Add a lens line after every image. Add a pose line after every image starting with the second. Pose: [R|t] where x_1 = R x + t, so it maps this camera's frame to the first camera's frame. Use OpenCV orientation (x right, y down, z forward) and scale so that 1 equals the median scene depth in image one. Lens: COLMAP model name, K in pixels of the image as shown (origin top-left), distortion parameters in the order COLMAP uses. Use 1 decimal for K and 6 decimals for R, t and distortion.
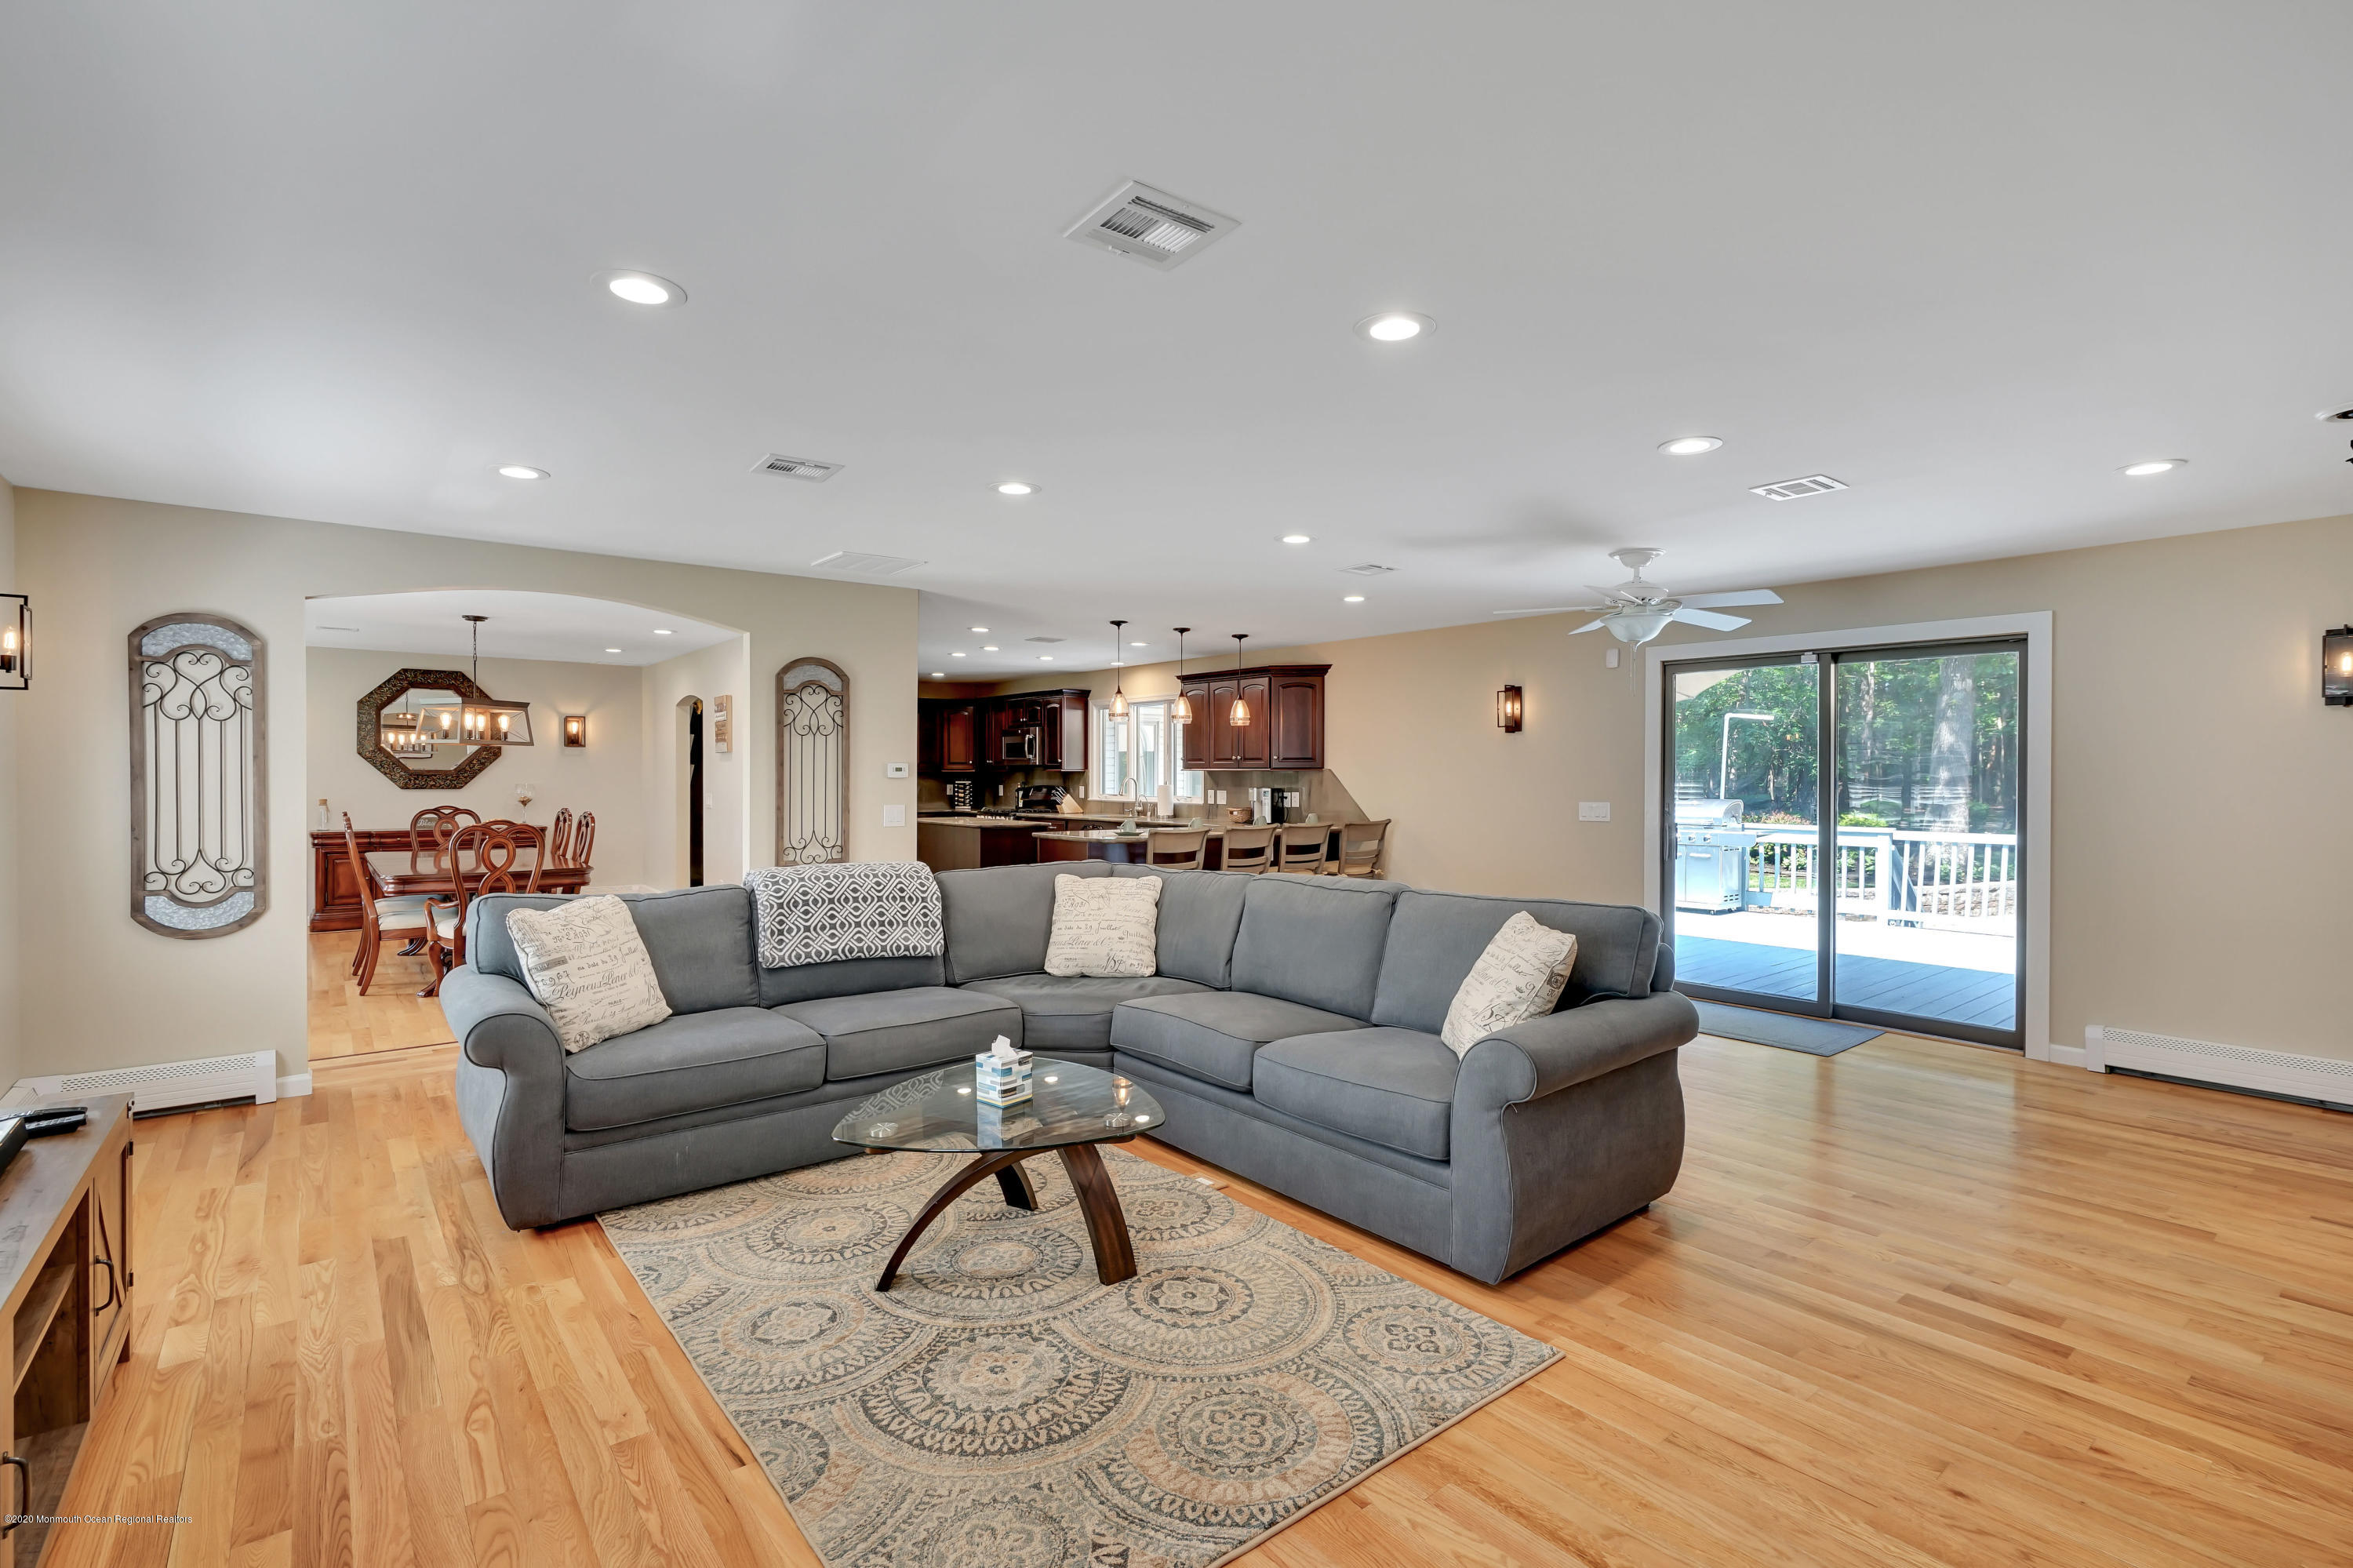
lens RADIAL K [[1076.2, 0, 1172.0], [0, 1076.2, 779.1], [0, 0, 1]] dist [-0.009972, 0.002501]
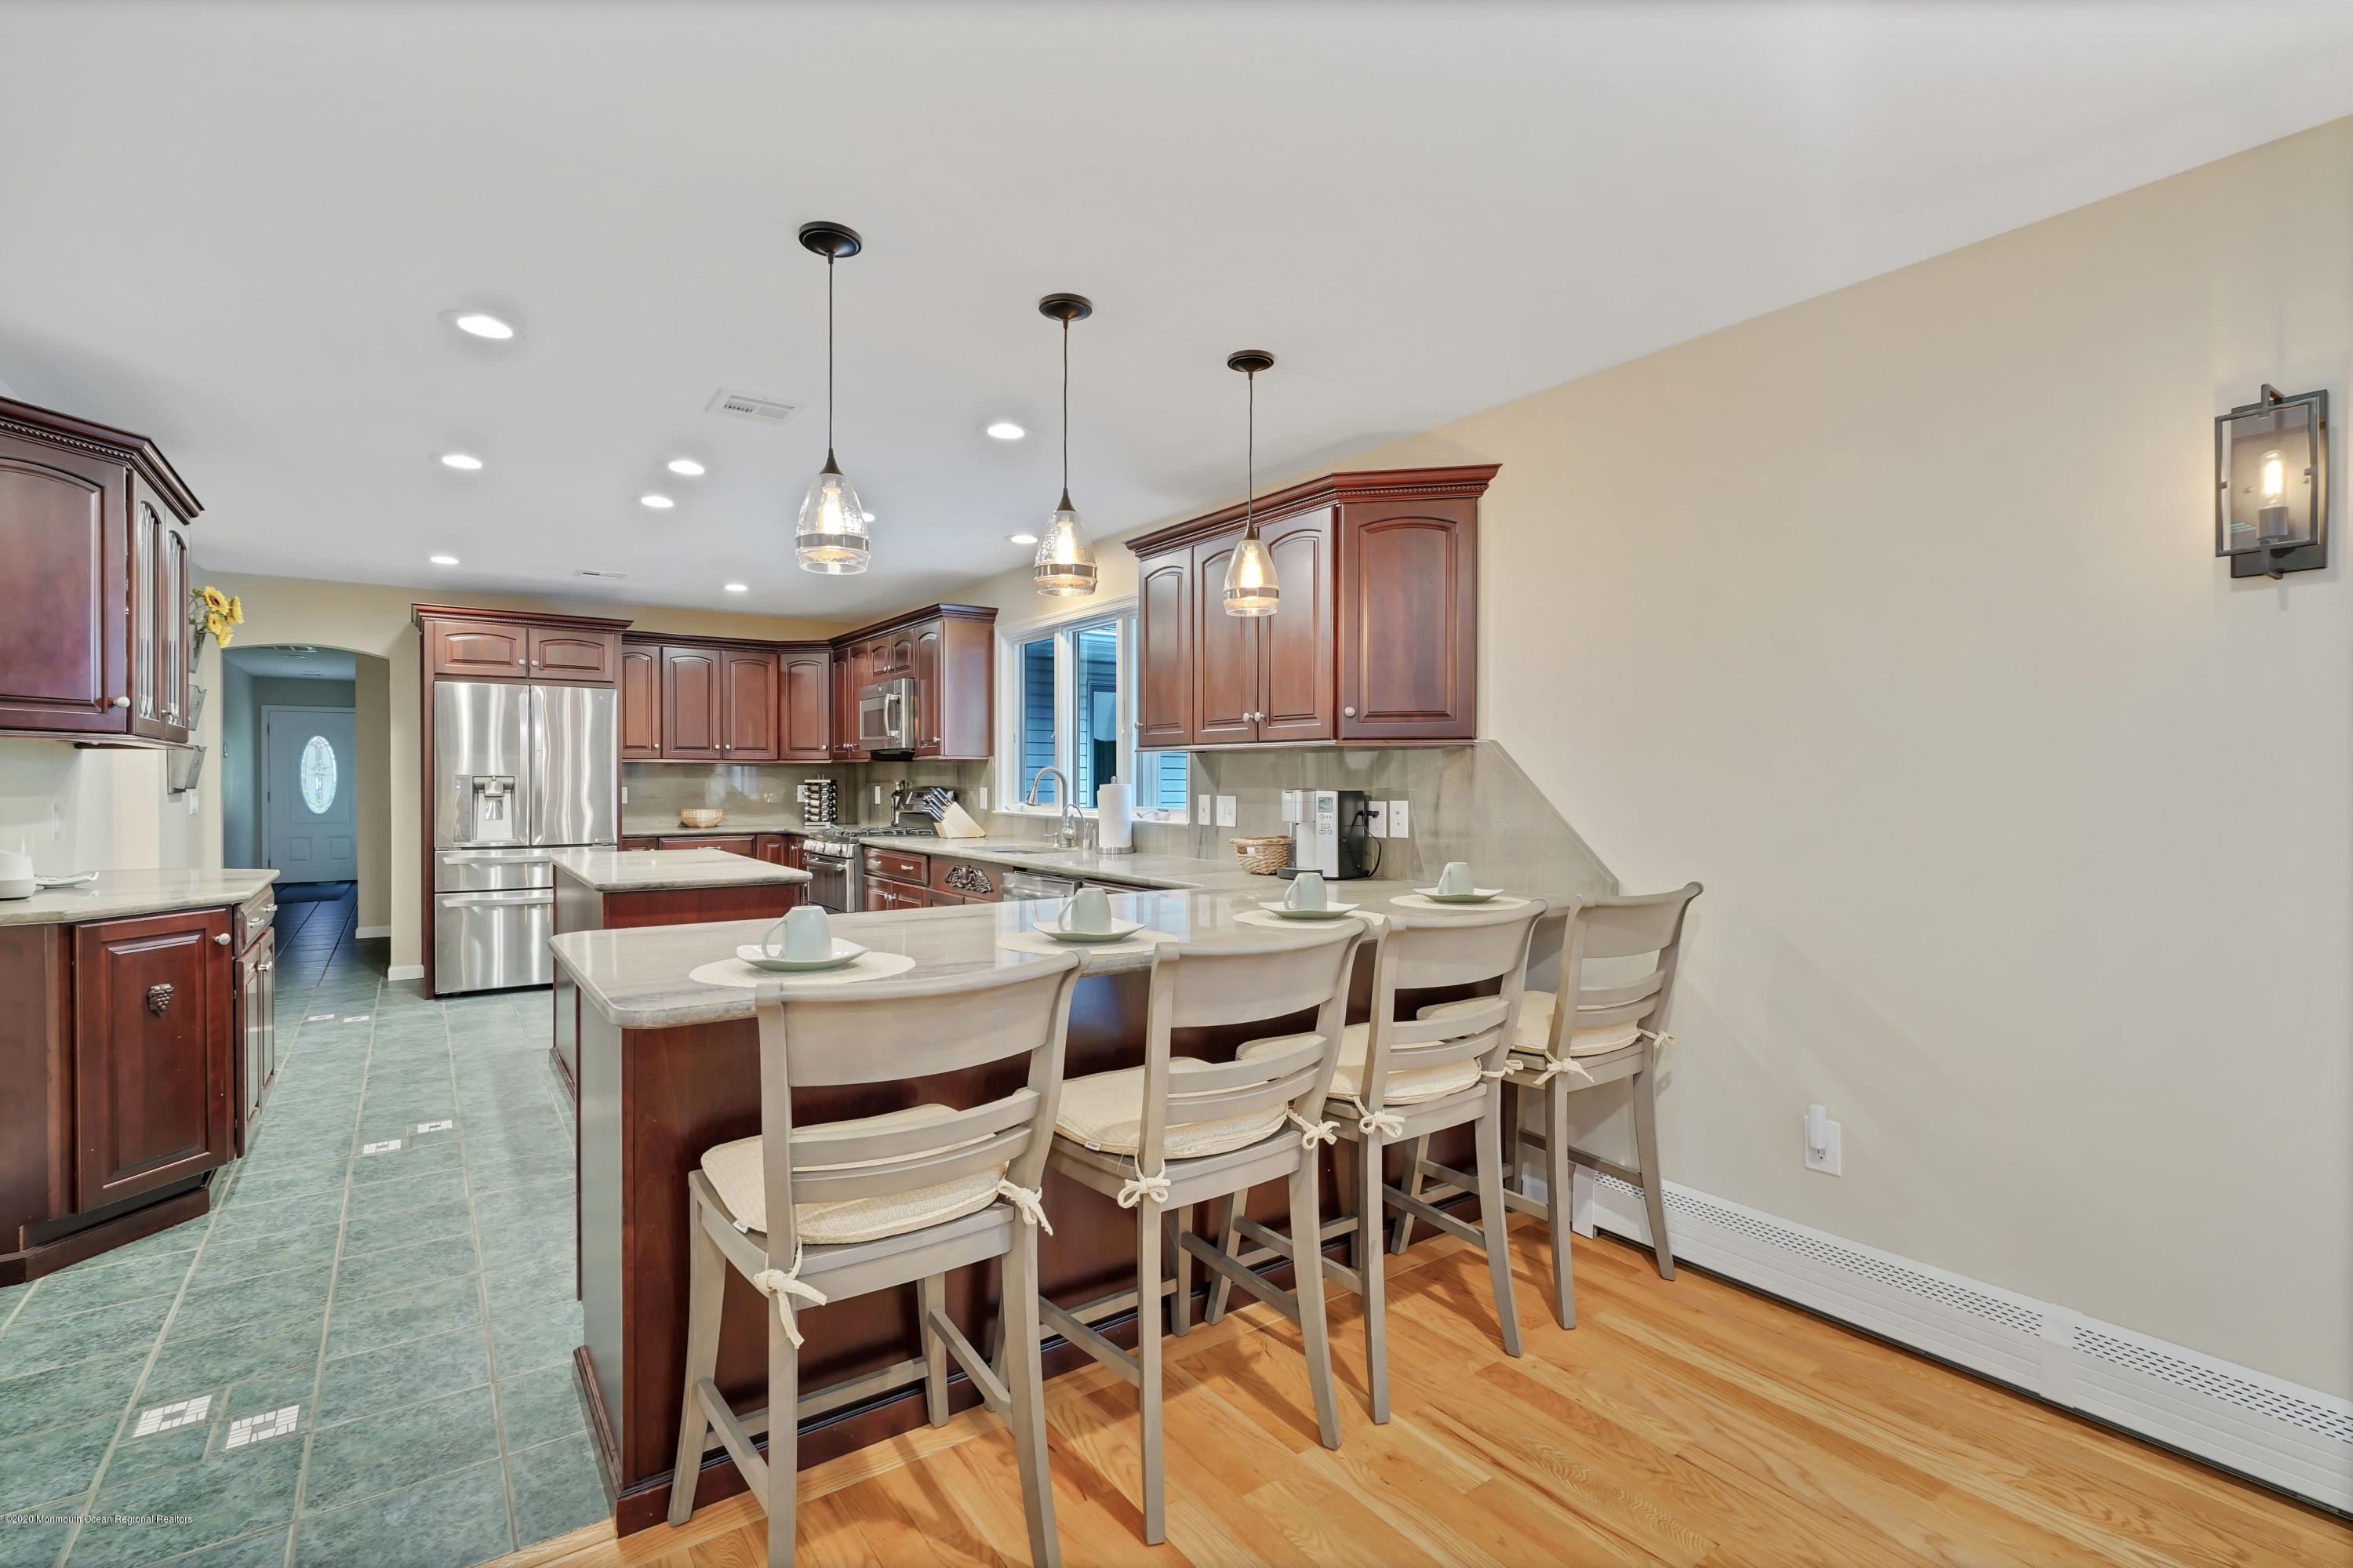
lens RADIAL K [[1076.2, 0, 1173.0], [0, 1076.2, 782.0], [0, 0, 1]] dist [-0.009972, 0.002501]
pose [[0.998594, 0.003969, -0.052868, 0.051529], [-0.004185, 0.999983, -0.003974, 0.007060], [0.052851, 0.004190, 0.998594, 0.593014]]
